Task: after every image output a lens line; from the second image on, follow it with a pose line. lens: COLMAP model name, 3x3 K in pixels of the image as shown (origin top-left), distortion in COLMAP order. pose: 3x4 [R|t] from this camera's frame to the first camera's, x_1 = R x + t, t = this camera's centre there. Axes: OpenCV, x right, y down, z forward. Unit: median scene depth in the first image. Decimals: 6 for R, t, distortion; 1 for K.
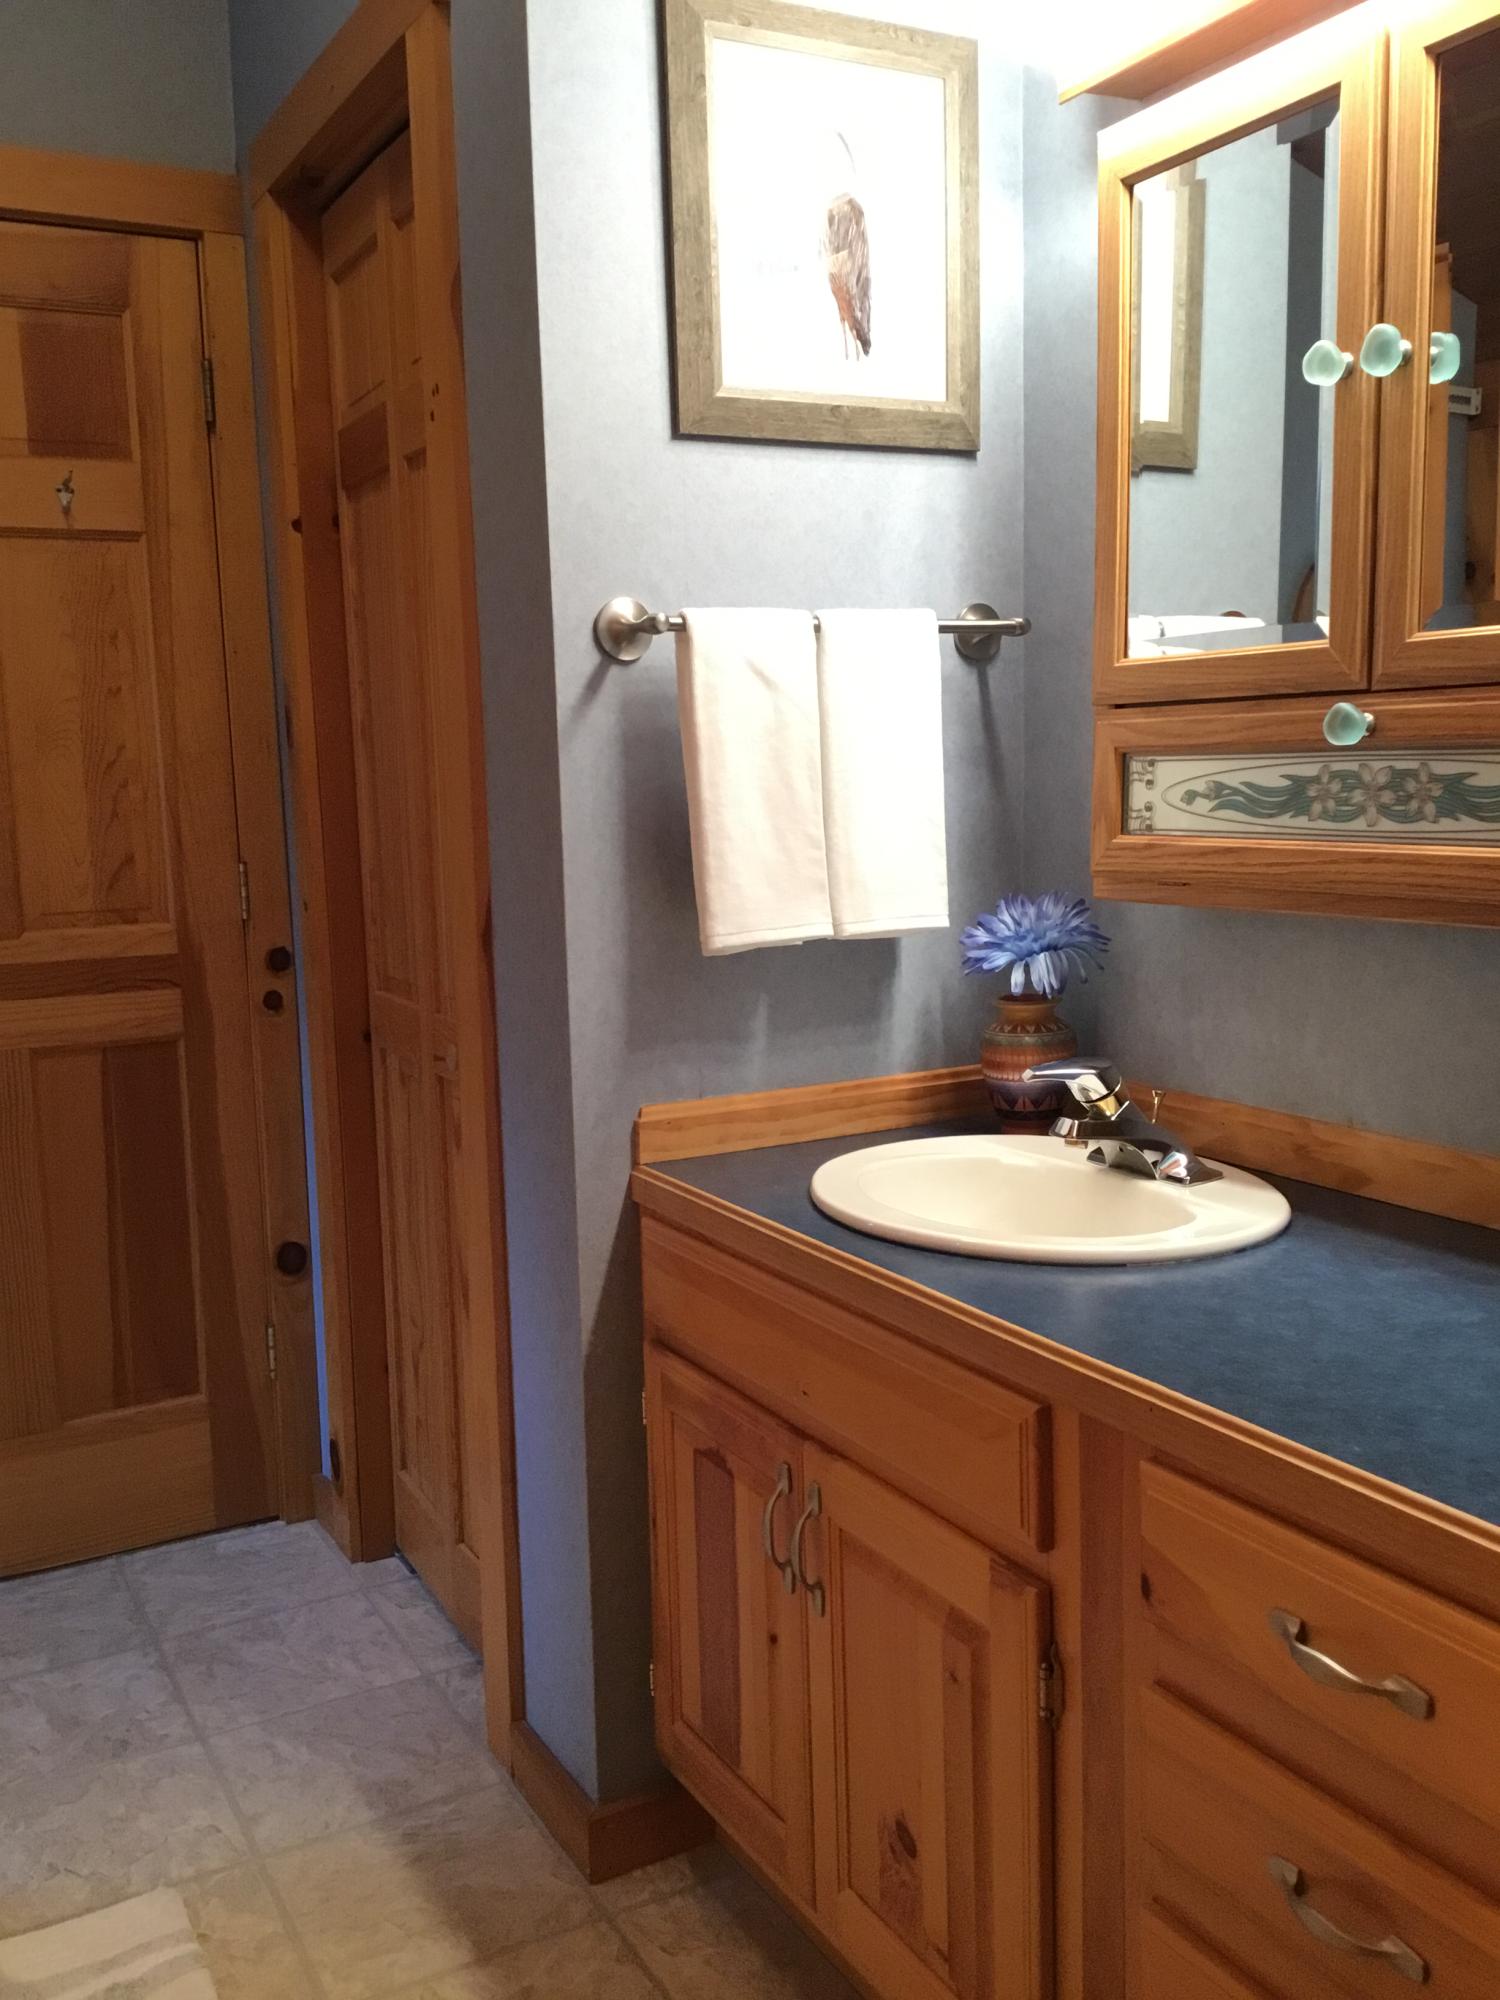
lens RADIAL K [[1789.7, 0, 742.5], [0, 1789.7, 1006.7], [0, 0, 1]] dist [0.131481, -0.232145]
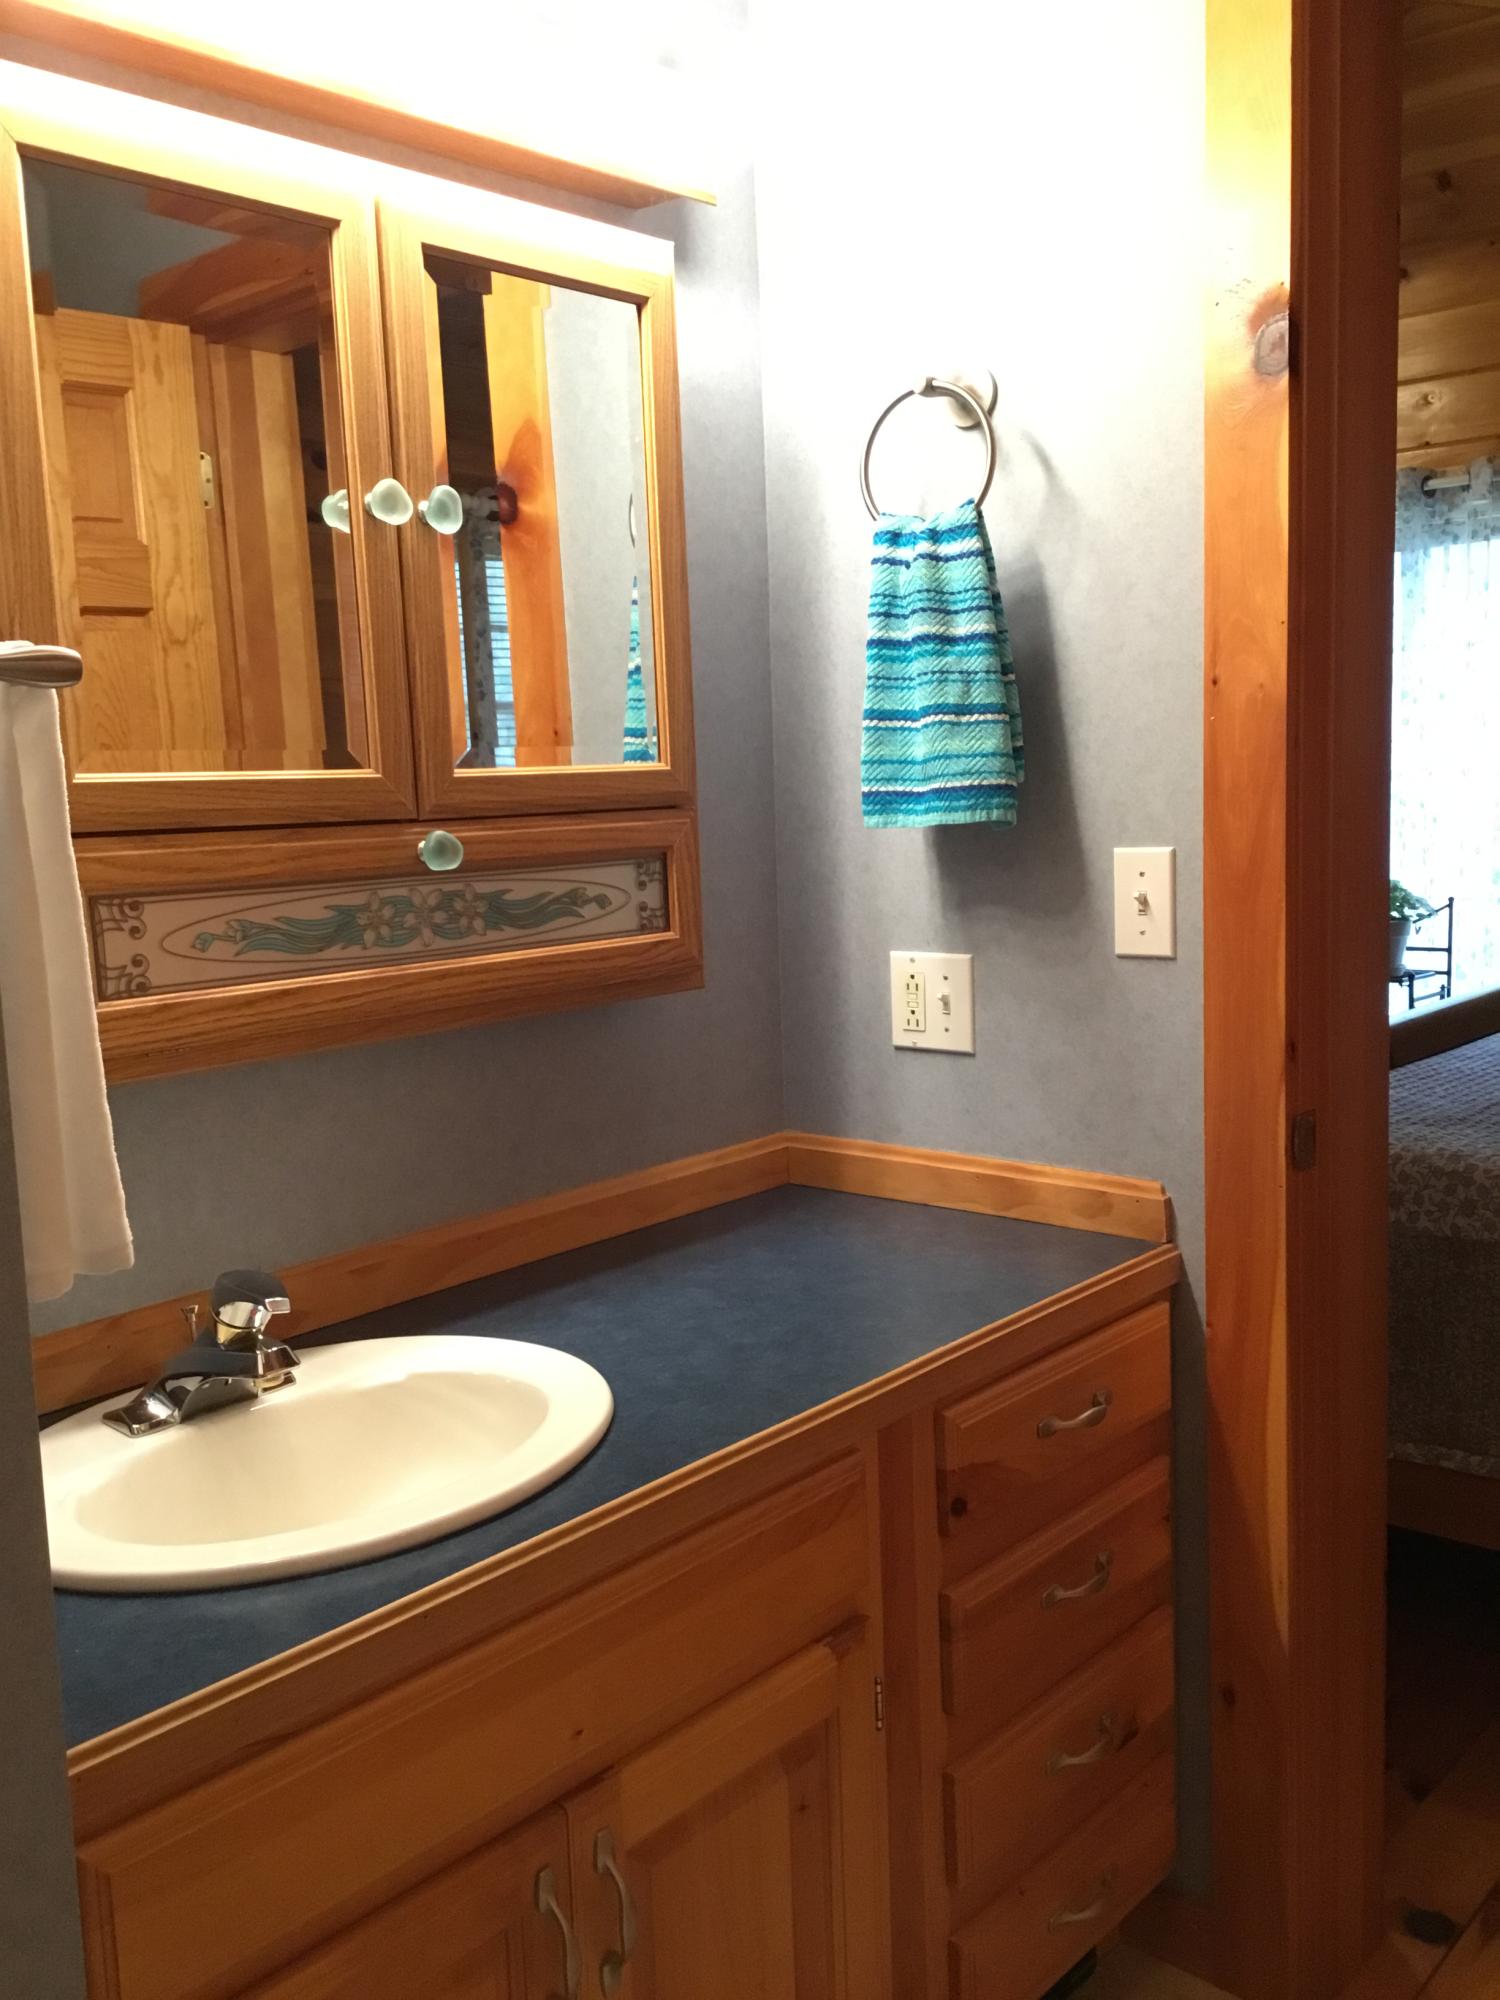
lens RADIAL K [[1789.7, 0, 742.5], [0, 1789.7, 1006.7], [0, 0, 1]] dist [0.131481, -0.232145]
pose [[-0.346400, -0.078349, 0.934809, -0.689059], [0.174753, 0.973673, 0.146362, -0.182210], [-0.921666, 0.214061, -0.323588, 1.149056]]
